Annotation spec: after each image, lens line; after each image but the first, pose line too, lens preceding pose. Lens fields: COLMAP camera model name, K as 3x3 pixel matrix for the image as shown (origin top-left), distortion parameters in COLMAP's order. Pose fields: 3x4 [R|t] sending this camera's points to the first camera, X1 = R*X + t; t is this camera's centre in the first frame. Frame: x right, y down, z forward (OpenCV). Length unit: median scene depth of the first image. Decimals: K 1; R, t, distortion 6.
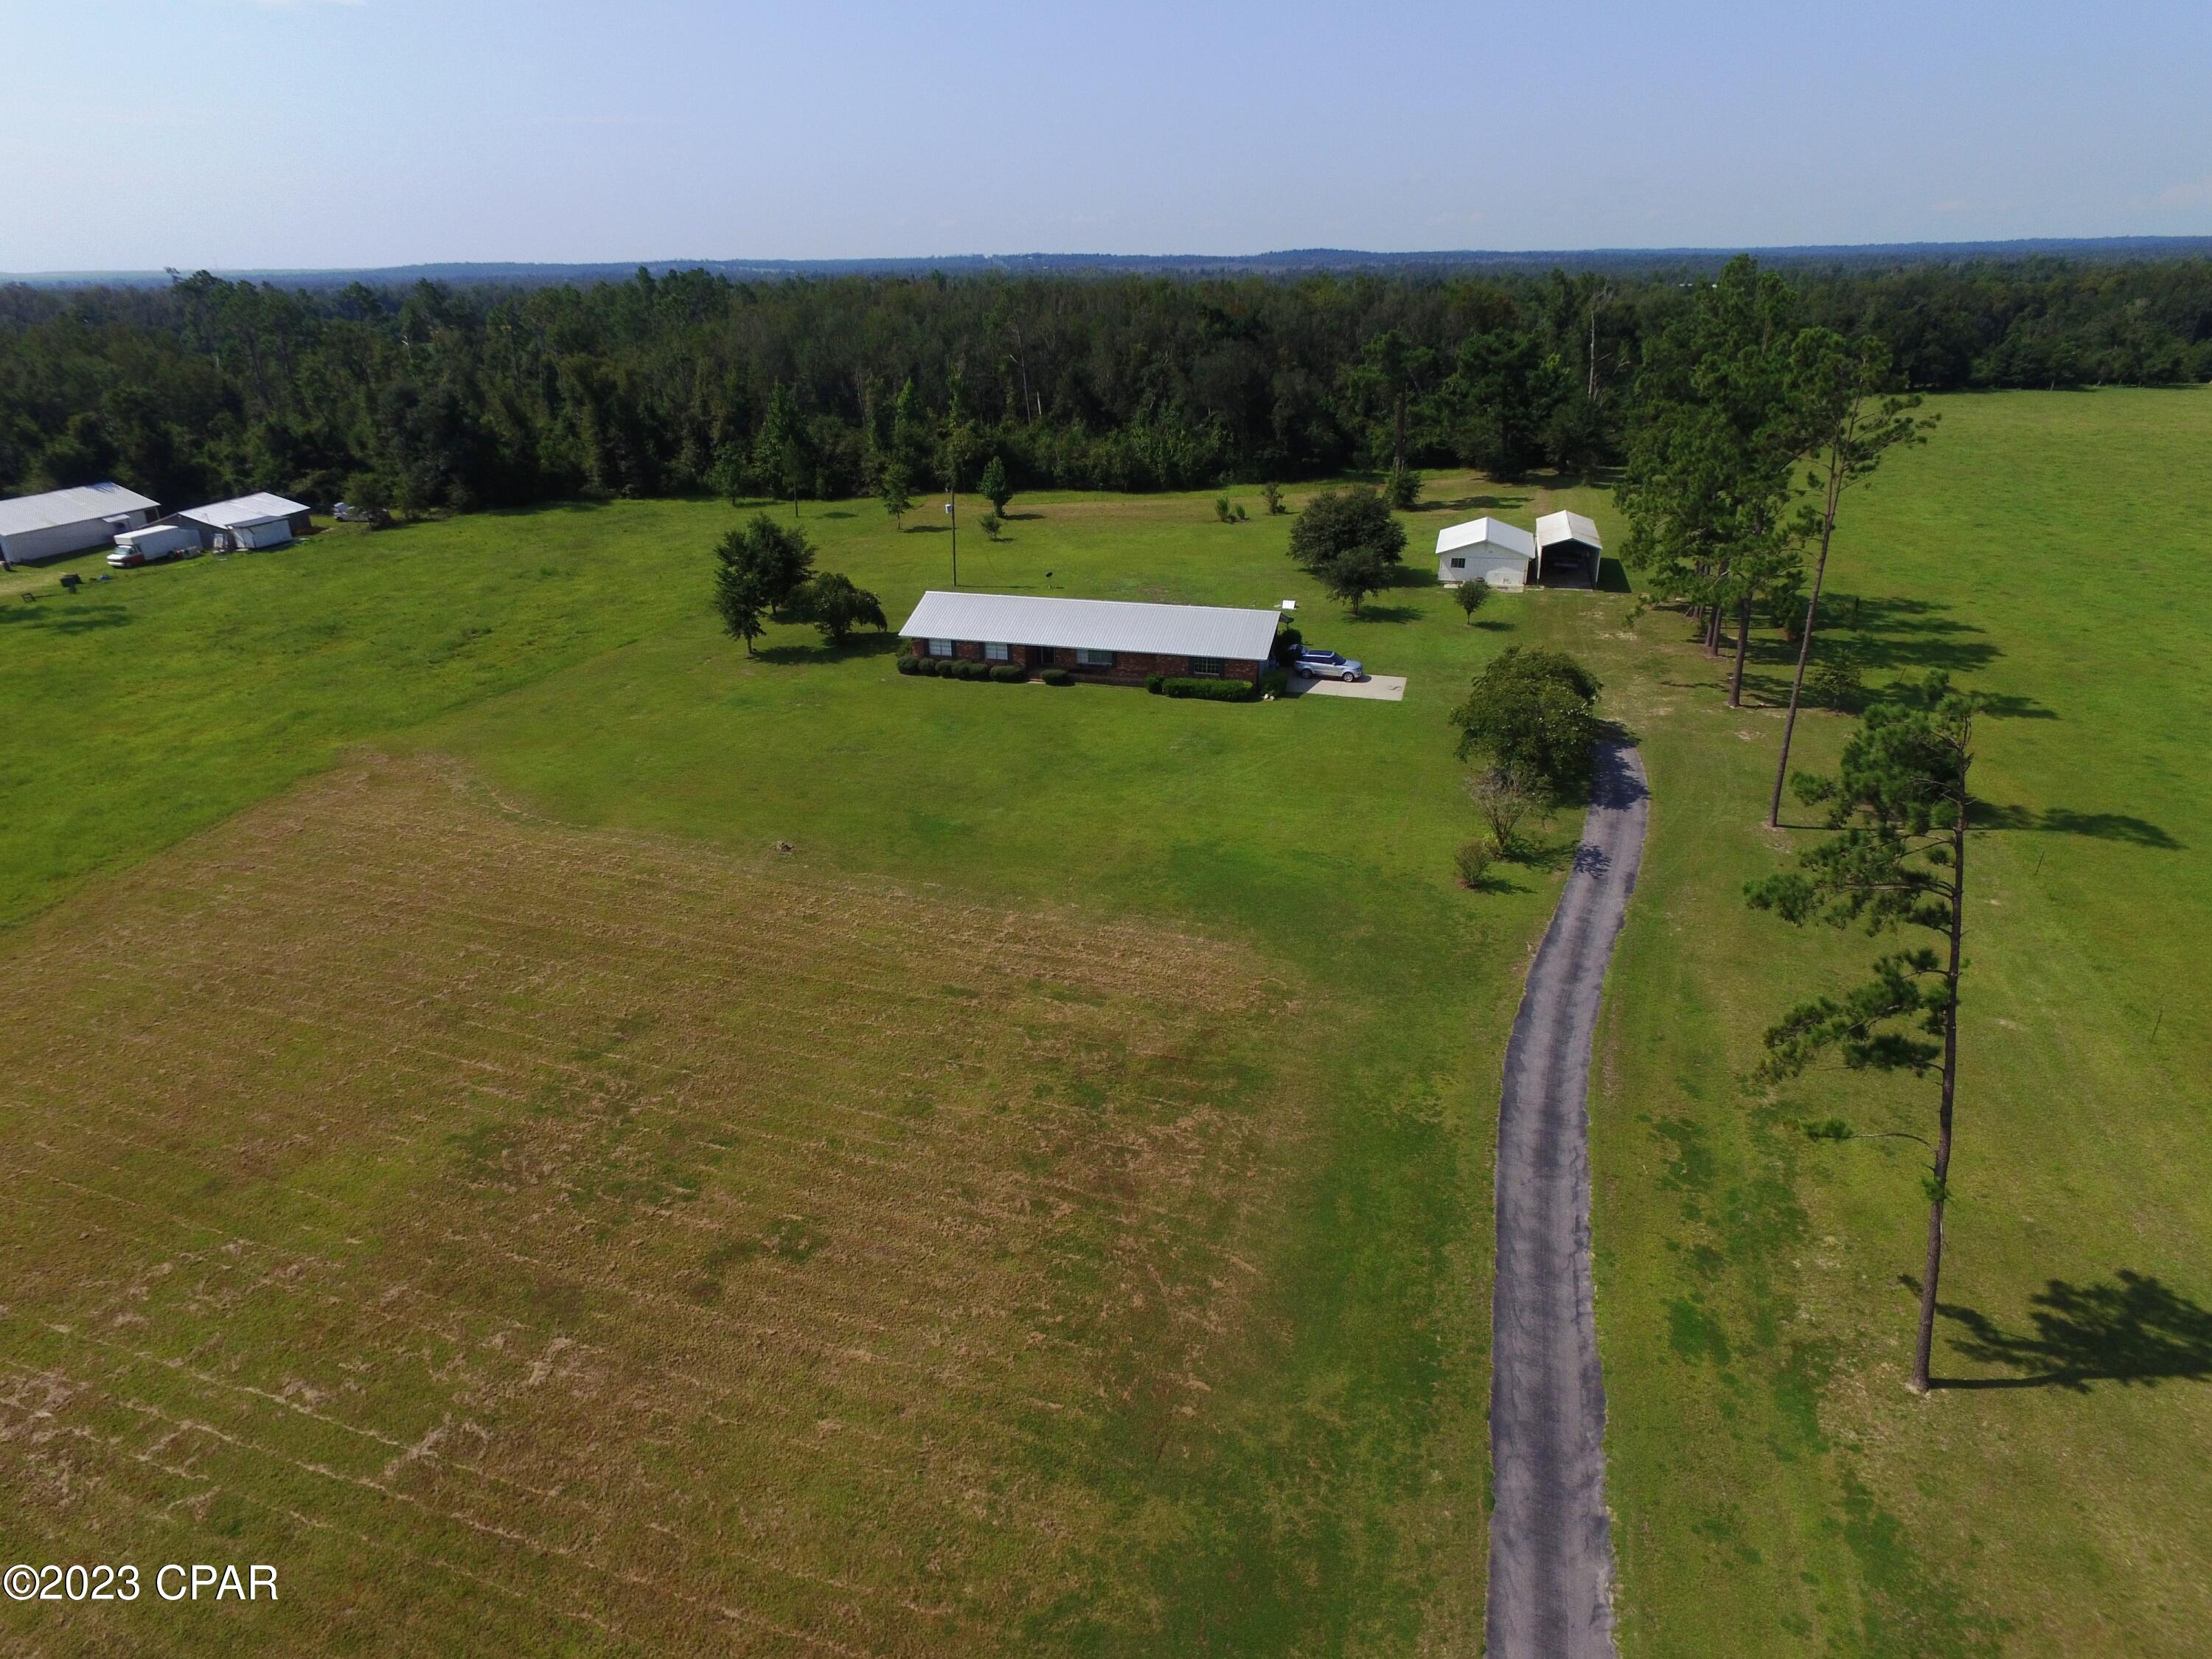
lens RADIAL K [[1293.6, 0, 1083.1], [0, 1293.6, 829.7], [0, 0, 1]] dist [-0.003147, 0.013162]
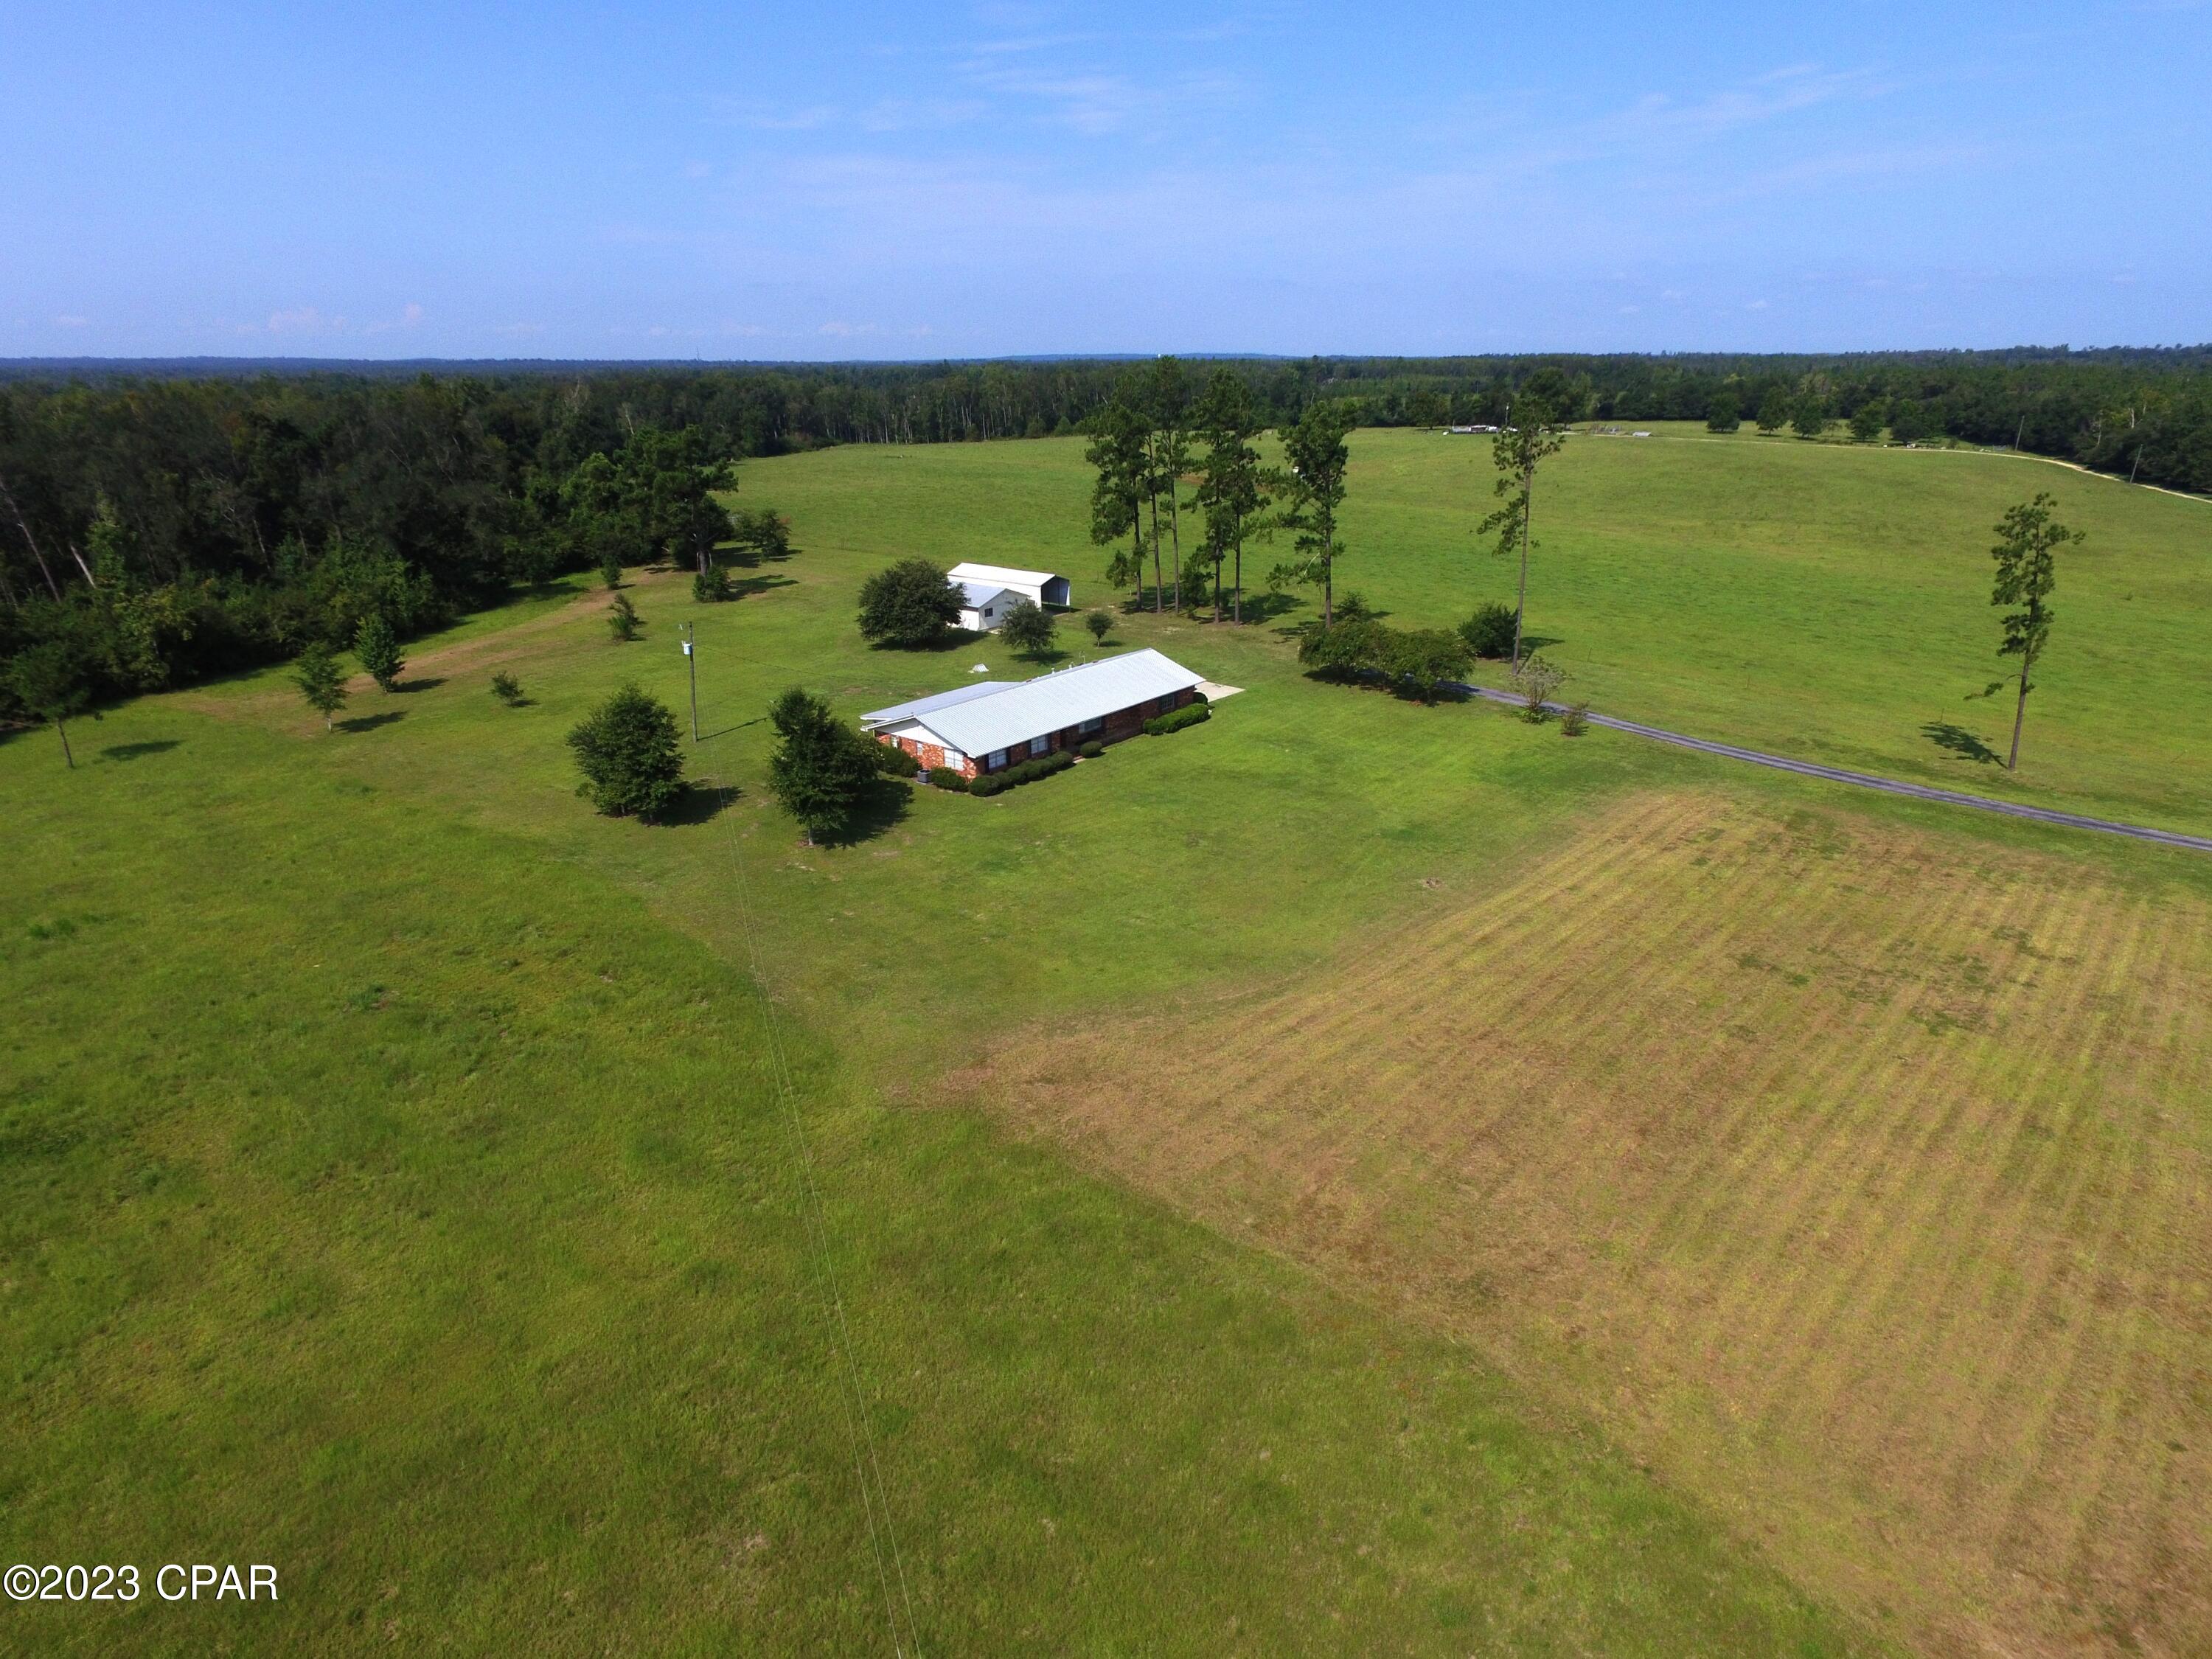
lens RADIAL K [[1293.6, 0, 1093.7], [0, 1293.6, 834.6], [0, 0, 1]] dist [-0.003147, 0.013162]
pose [[0.382028, -0.309819, 0.870670, -0.547200], [0.371853, 0.914031, 0.162089, -0.130122], [-0.846038, 0.261839, 0.464393, 0.317797]]
